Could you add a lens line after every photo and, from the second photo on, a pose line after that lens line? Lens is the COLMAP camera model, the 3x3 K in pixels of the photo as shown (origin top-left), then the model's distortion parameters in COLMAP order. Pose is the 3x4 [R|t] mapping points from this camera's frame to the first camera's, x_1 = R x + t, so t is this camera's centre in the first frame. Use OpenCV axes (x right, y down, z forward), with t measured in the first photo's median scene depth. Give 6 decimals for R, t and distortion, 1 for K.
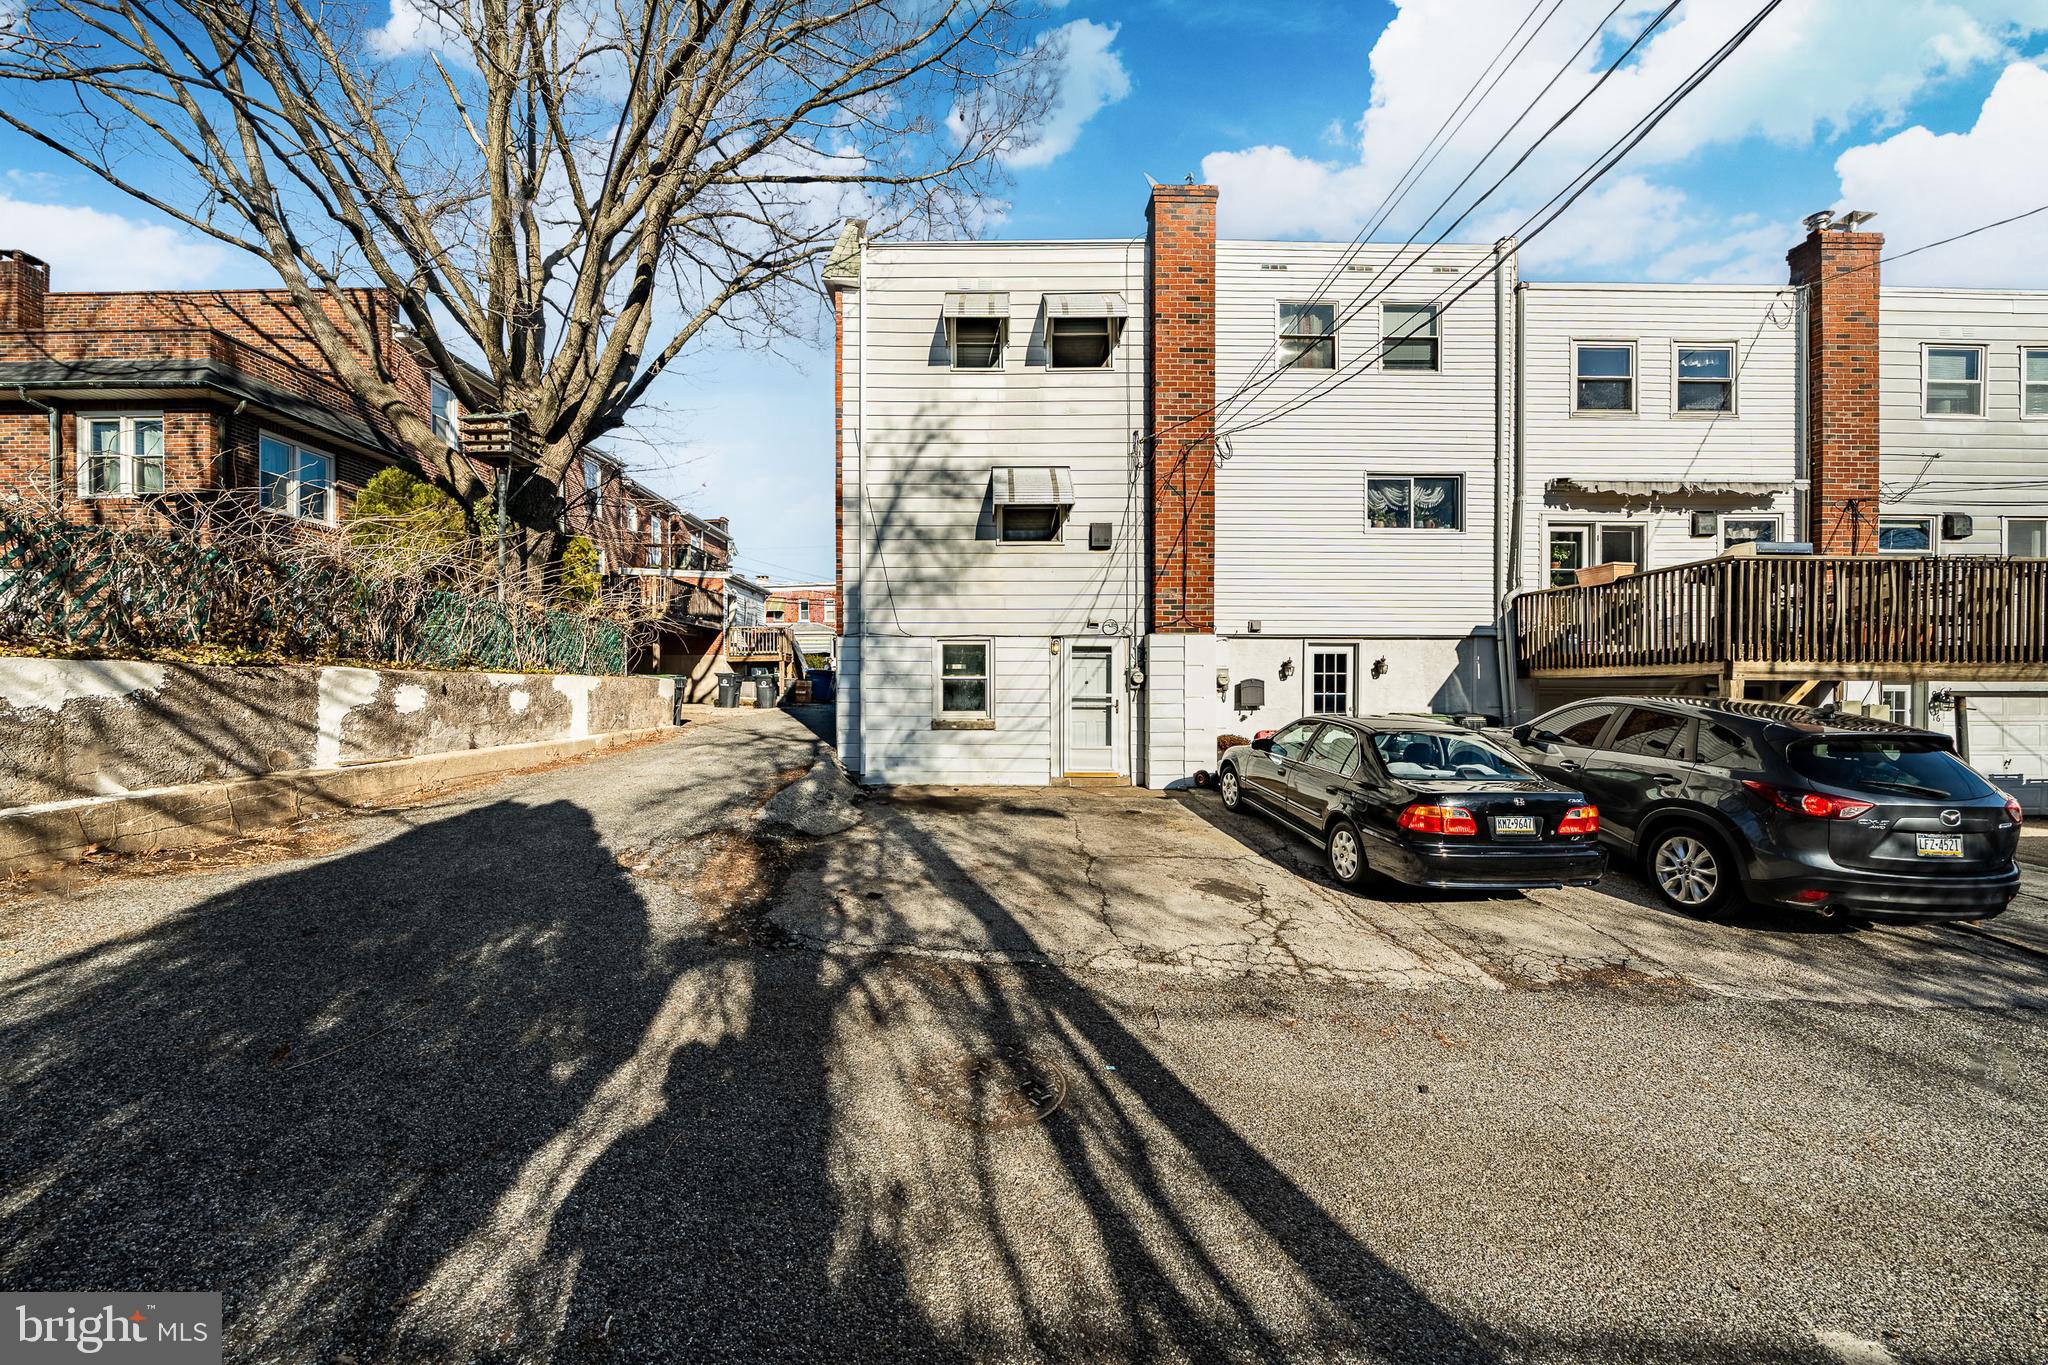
lens RADIAL K [[716.0, 0, 1046.6], [0, 716.0, 686.1], [0, 0, 1]] dist [-0.008441, -0.000137]
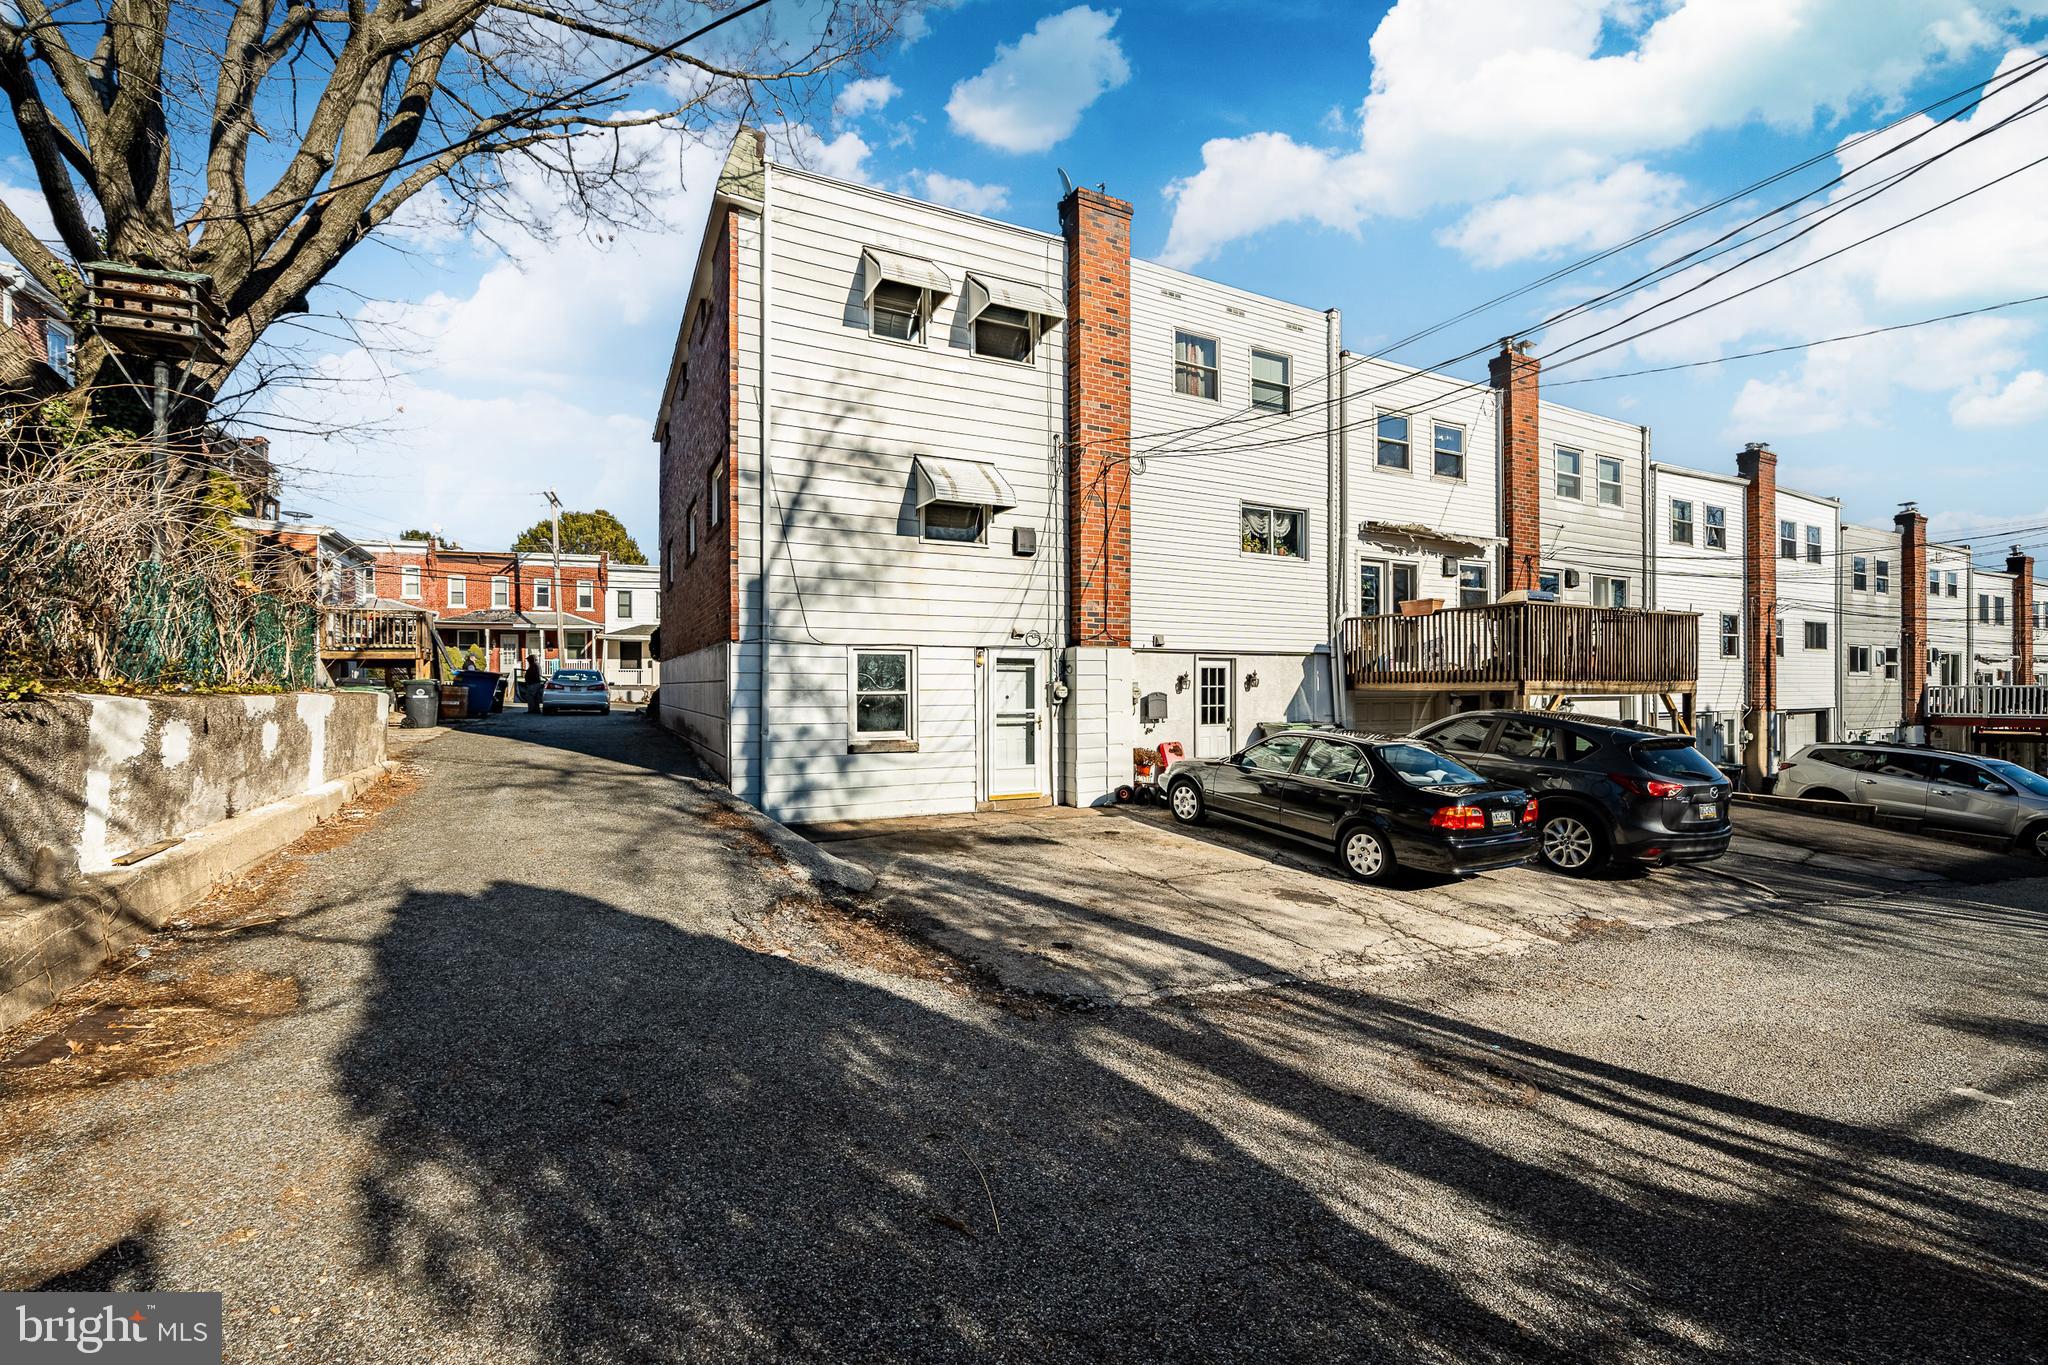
lens RADIAL K [[819.6, 0, 1024.4], [0, 819.6, 670.7], [0, 0, 1]] dist [-0.002010, -0.001111]
pose [[0.896816, 0.005873, 0.442366, -0.550101], [0.000383, 0.999901, -0.014052, -0.033750], [-0.442404, 0.012772, 0.896725, 0.049526]]
